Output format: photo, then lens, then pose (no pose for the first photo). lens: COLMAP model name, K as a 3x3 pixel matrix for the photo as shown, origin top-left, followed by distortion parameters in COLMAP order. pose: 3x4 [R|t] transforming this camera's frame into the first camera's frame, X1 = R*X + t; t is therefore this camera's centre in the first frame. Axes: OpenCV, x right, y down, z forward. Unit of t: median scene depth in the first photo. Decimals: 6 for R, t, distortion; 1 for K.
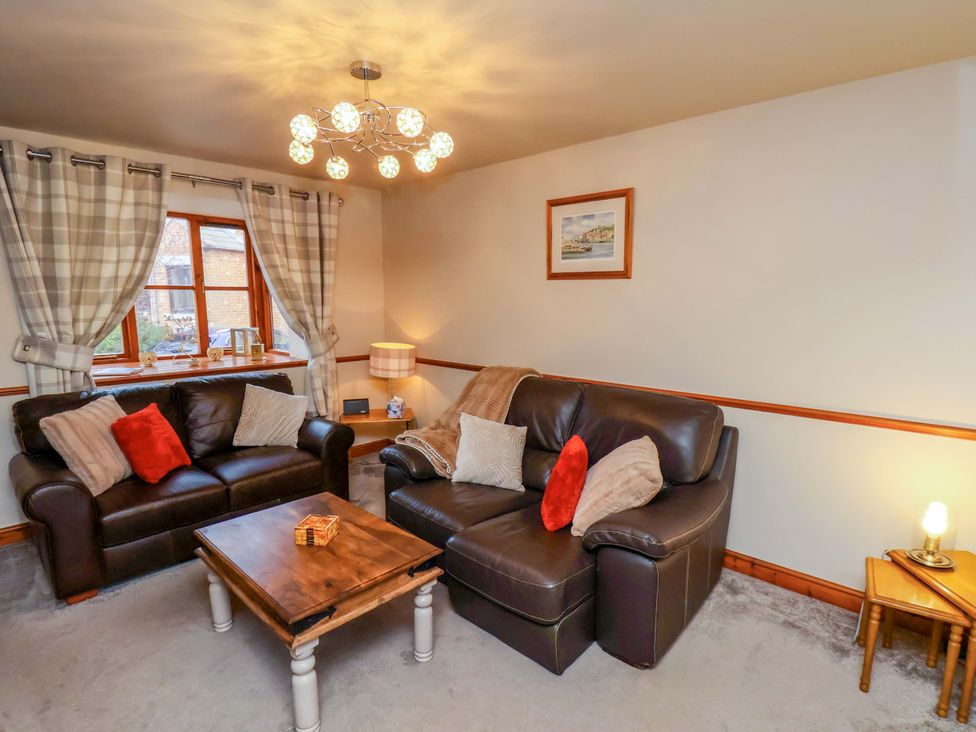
lens RADIAL K [[511.9, 0, 487.1], [0, 511.9, 374.0], [0, 0, 1]] dist [0.001614, -0.014815]
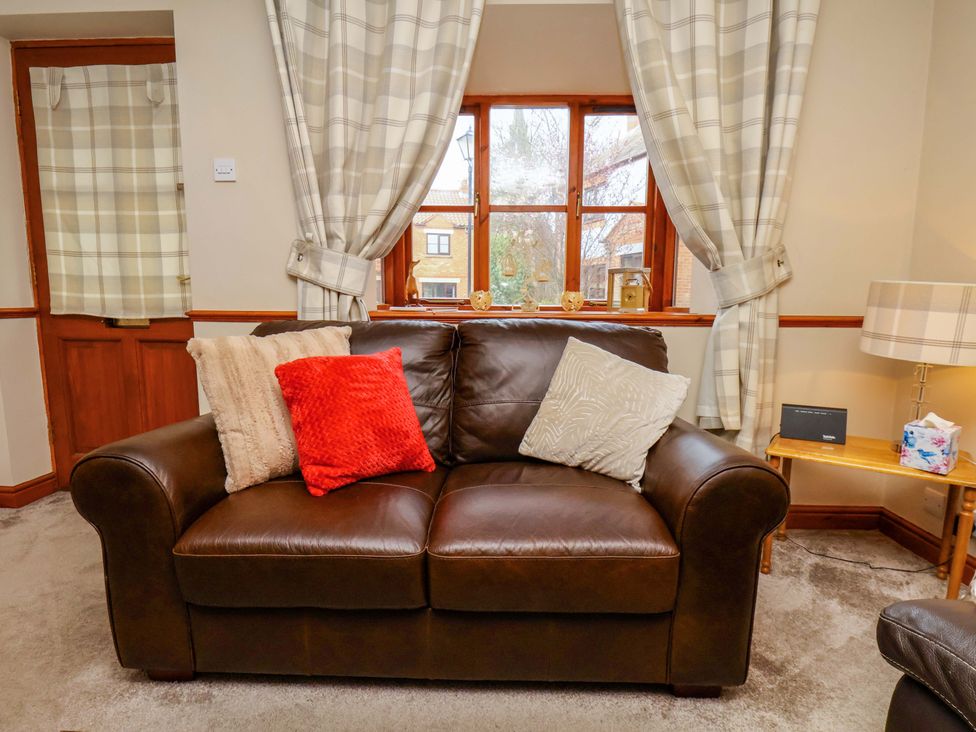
lens RADIAL K [[511.9, 0, 487.1], [0, 511.9, 374.0], [0, 0, 1]] dist [0.001614, -0.014815]
pose [[0.668585, 0.103607, -0.736383, -0.128636], [-0.117239, 0.992548, 0.033203, 0.041833], [0.734336, 0.064134, 0.675749, 0.515544]]
